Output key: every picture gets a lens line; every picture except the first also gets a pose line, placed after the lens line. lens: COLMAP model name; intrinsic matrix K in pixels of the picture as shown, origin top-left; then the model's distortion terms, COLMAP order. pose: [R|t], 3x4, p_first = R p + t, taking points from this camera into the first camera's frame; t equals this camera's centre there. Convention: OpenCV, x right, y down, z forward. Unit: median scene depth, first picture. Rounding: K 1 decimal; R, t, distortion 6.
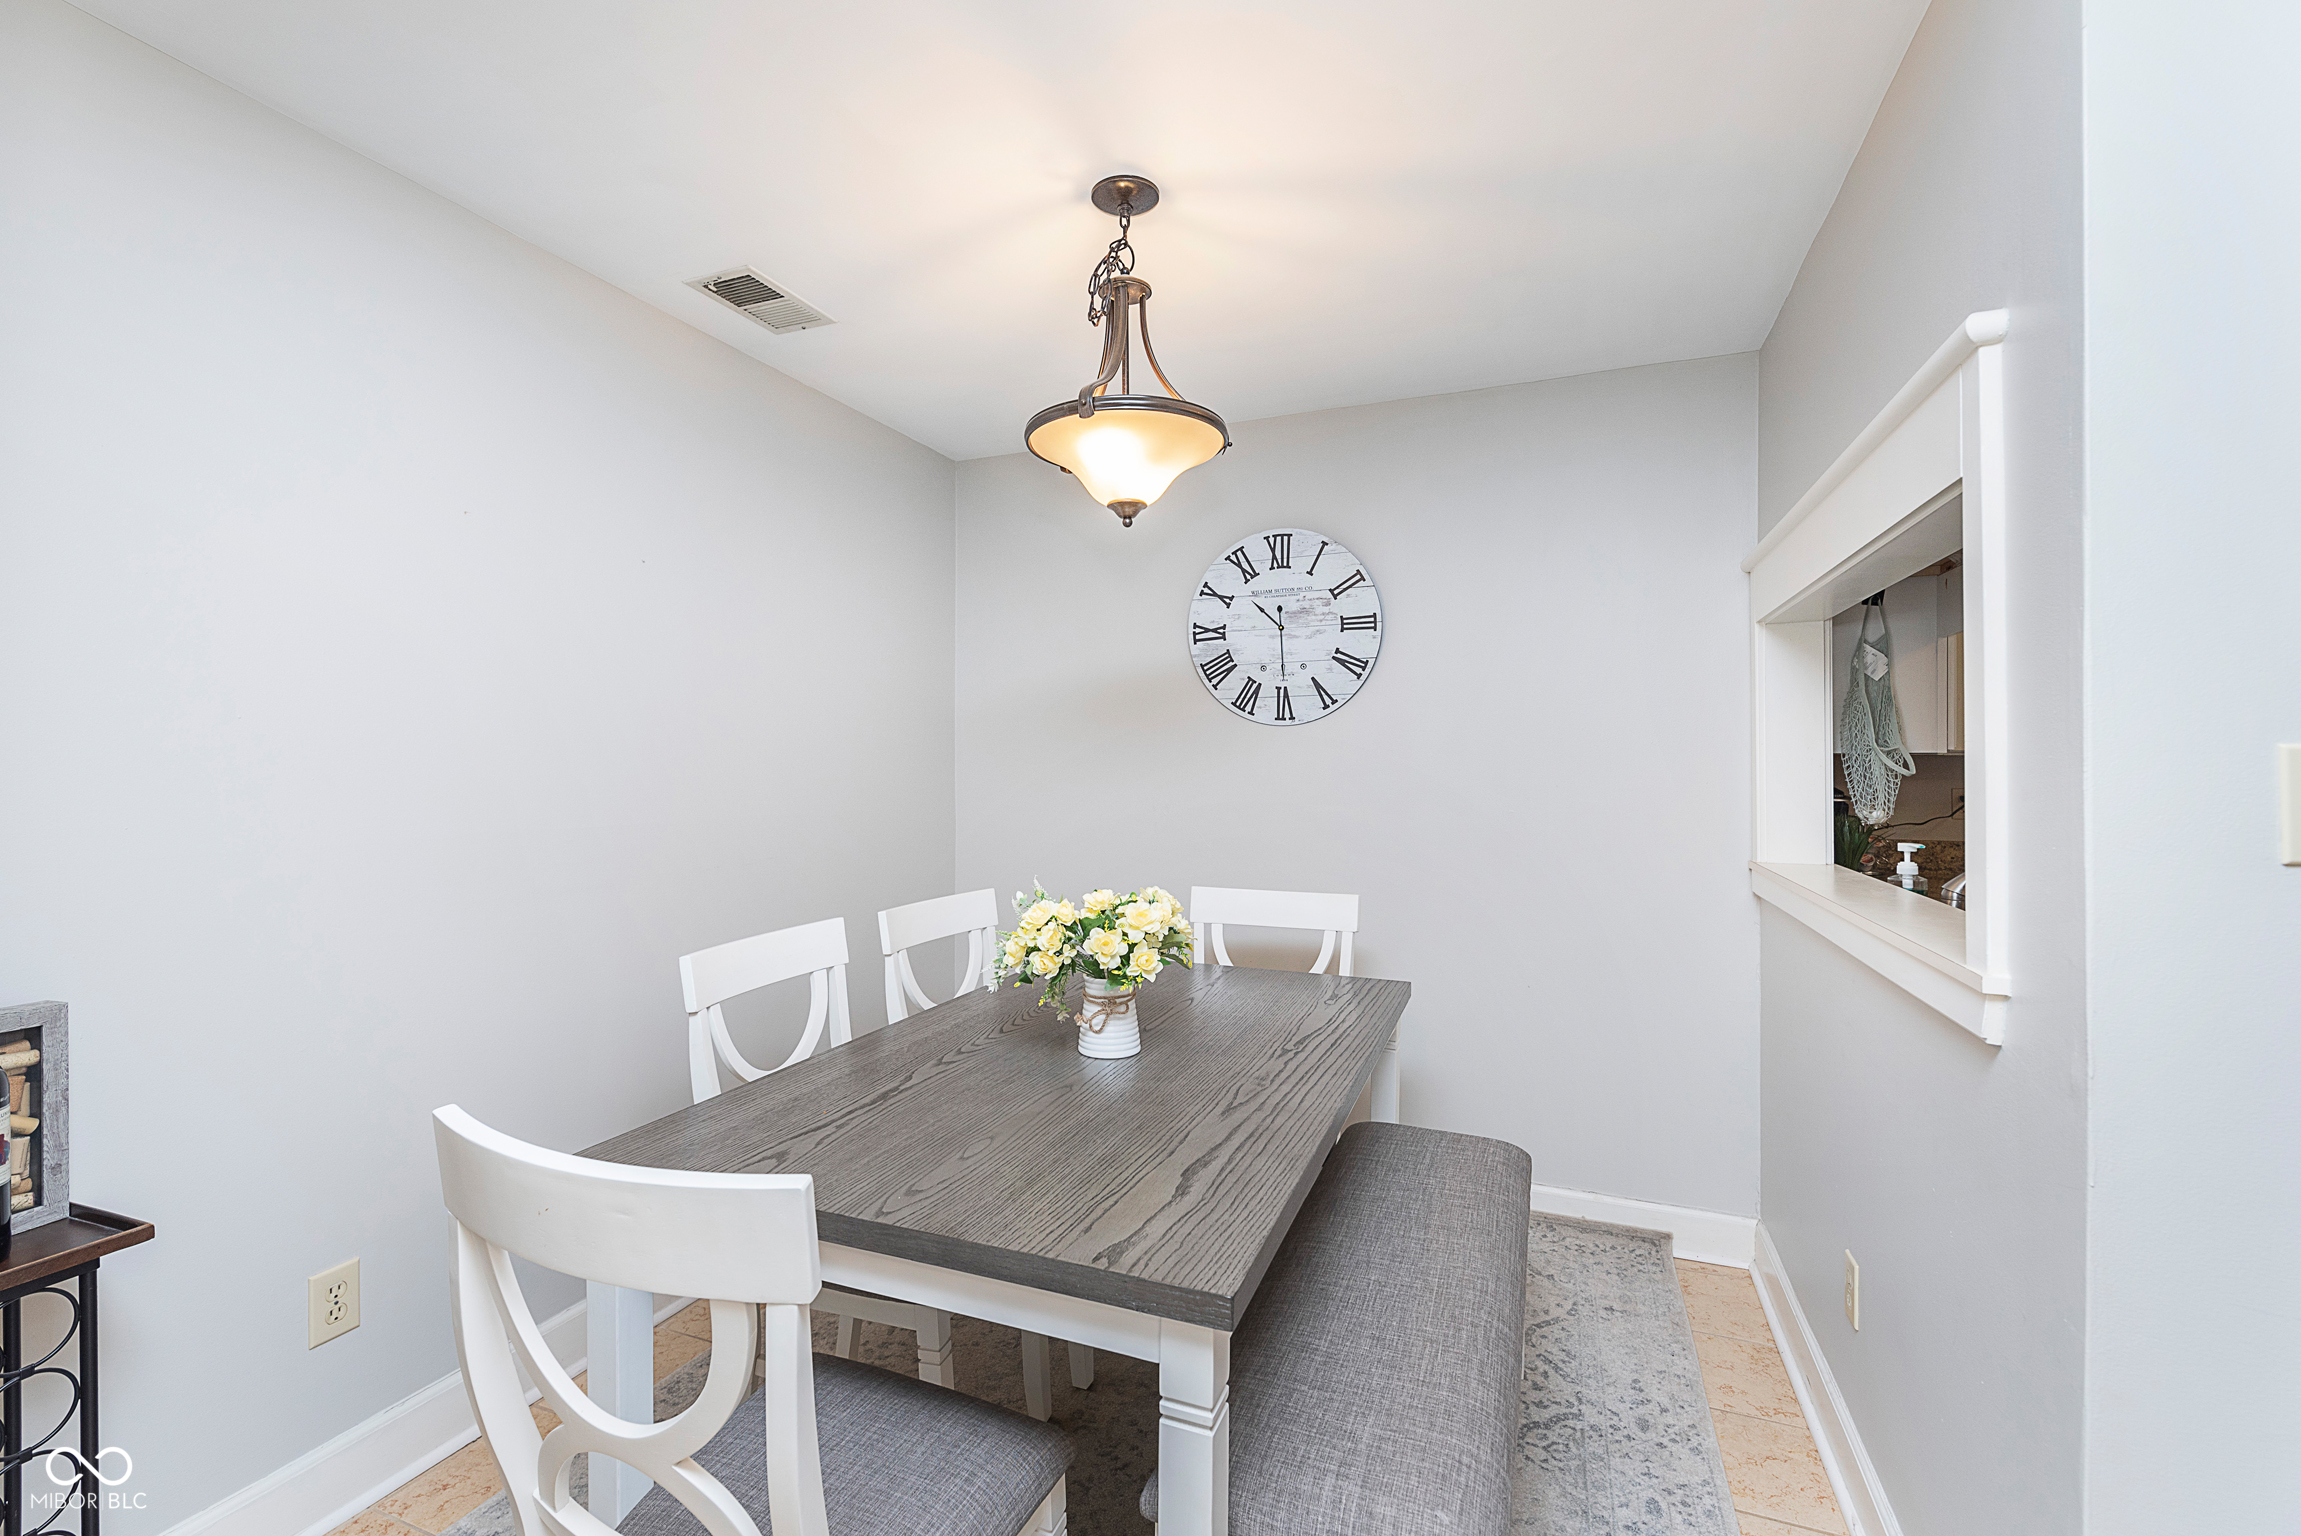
lens RADIAL K [[1010.8, 0, 1121.0], [0, 1010.8, 769.8], [0, 0, 1]] dist [0.005992, -0.001555]
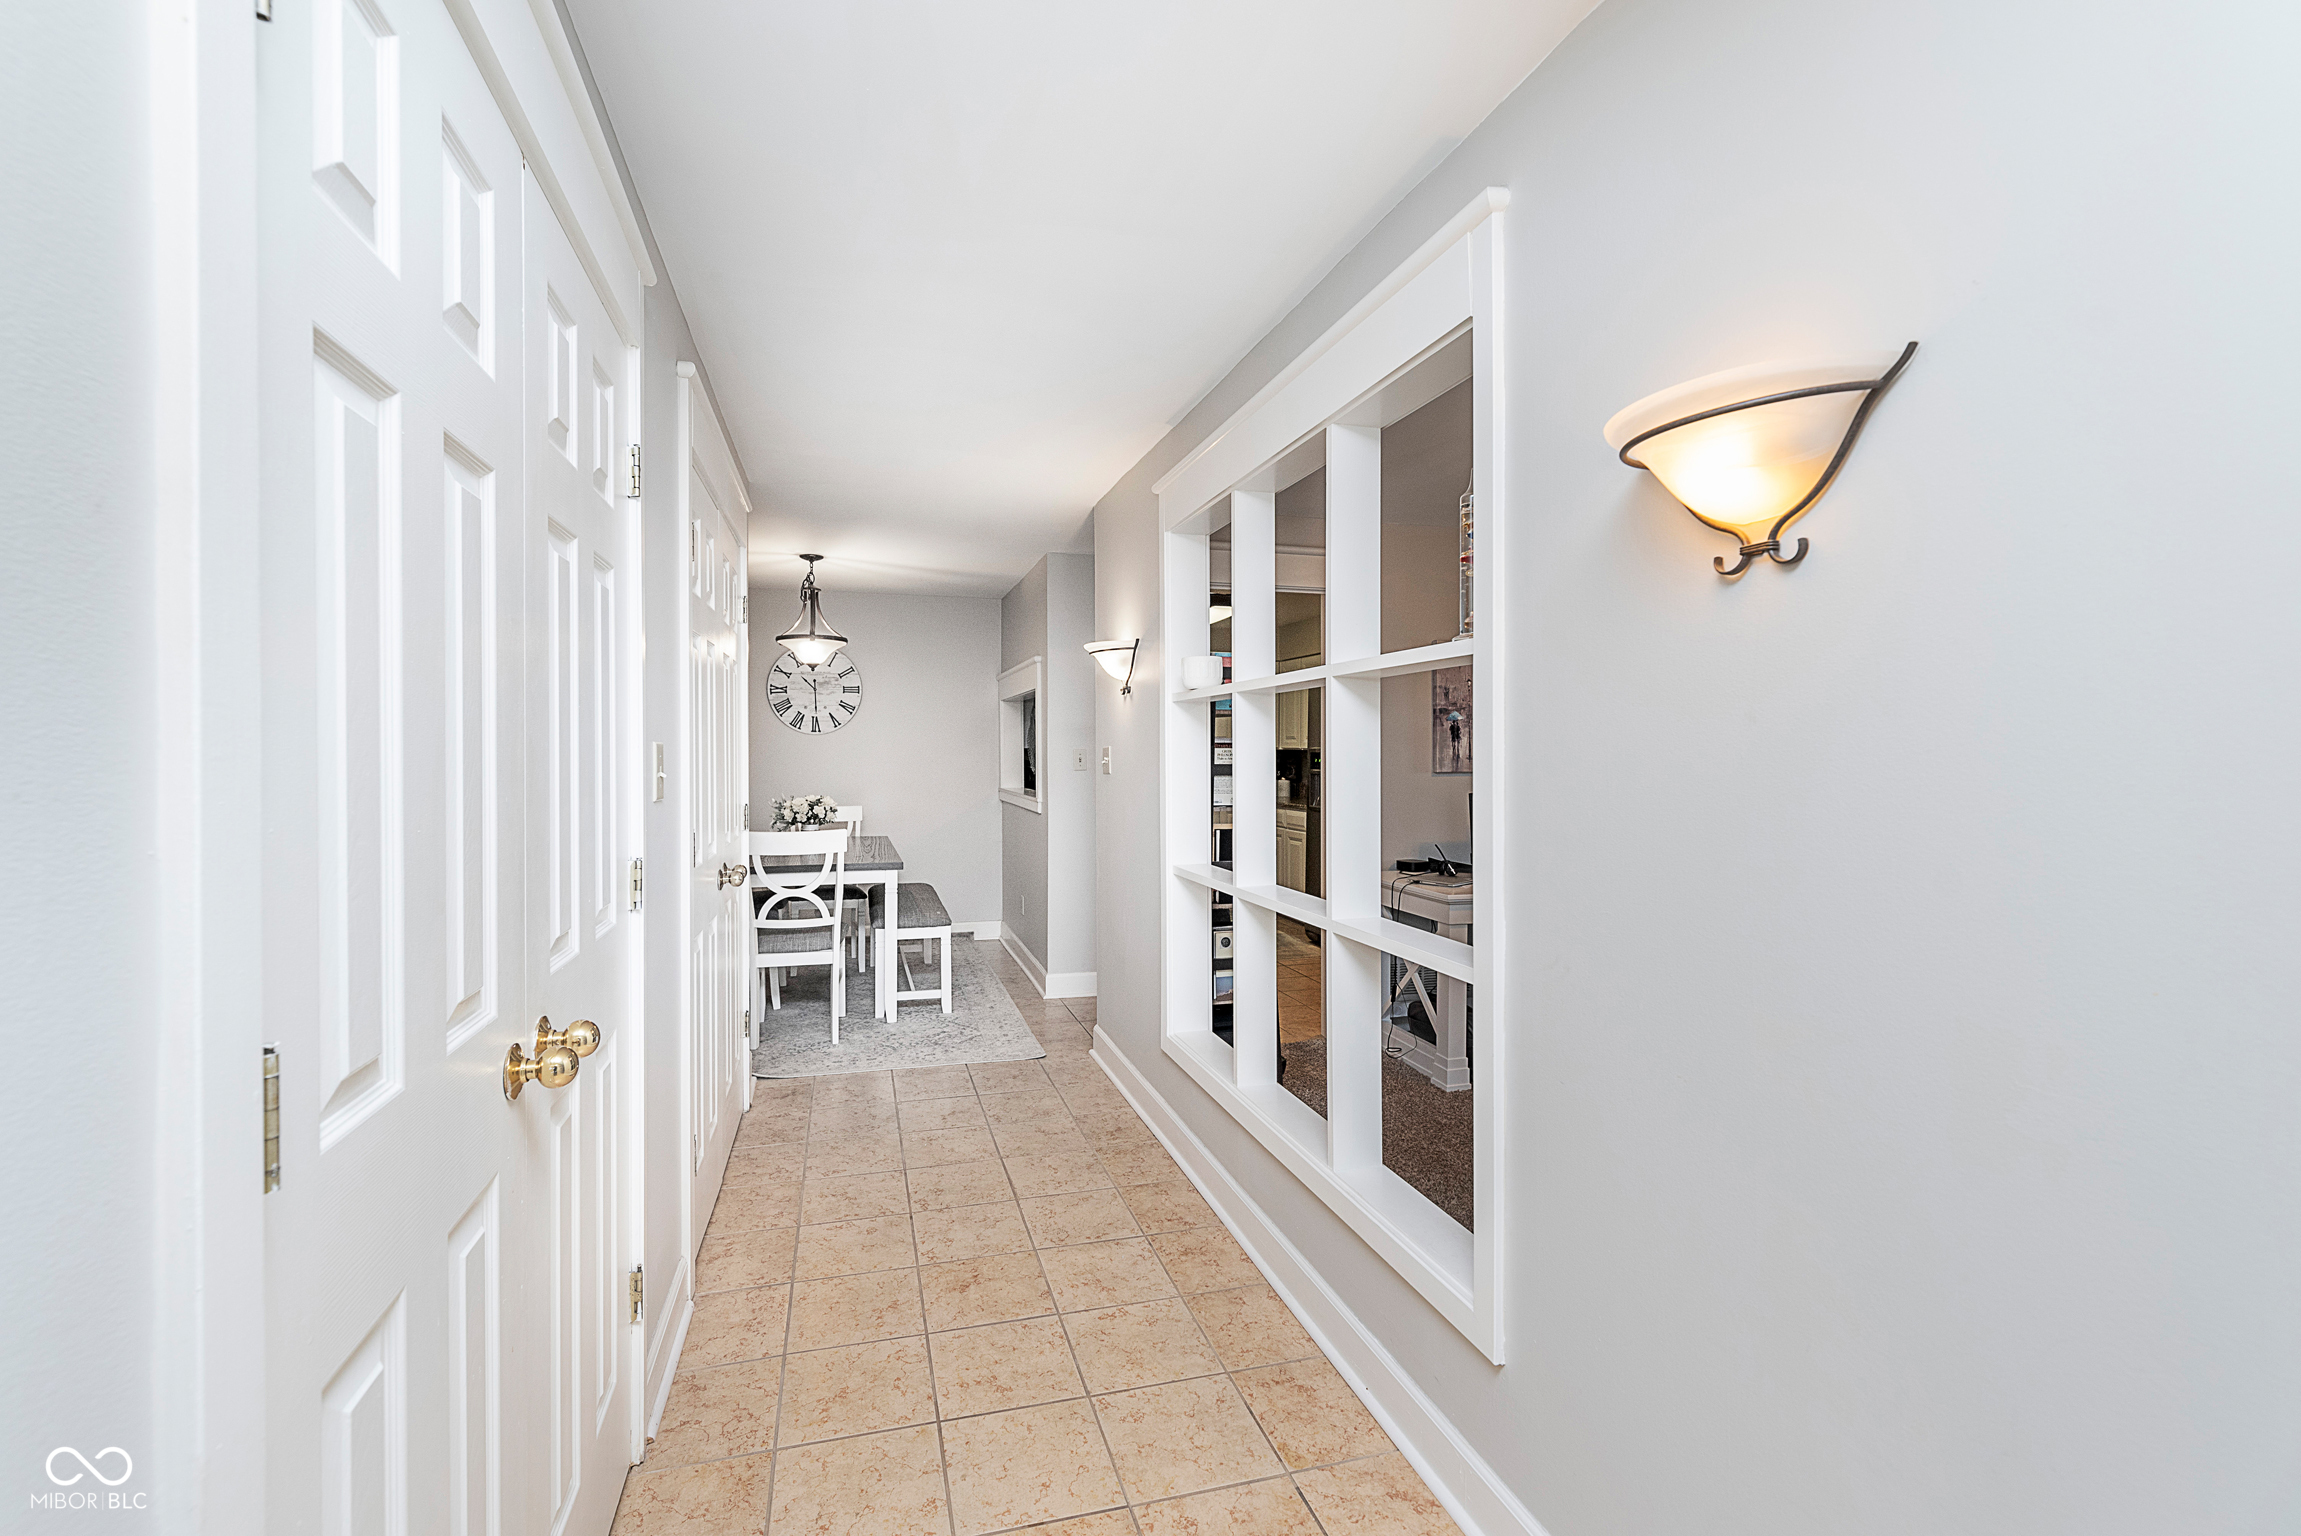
lens RADIAL K [[1010.8, 0, 1142.2], [0, 1010.8, 759.7], [0, 0, 1]] dist [0.005992, -0.001555]
pose [[0.779415, -0.003910, 0.626496, -0.663100], [0.001053, 0.999987, 0.004931, 0.000863], [-0.626507, -0.003183, 0.779409, -1.151314]]
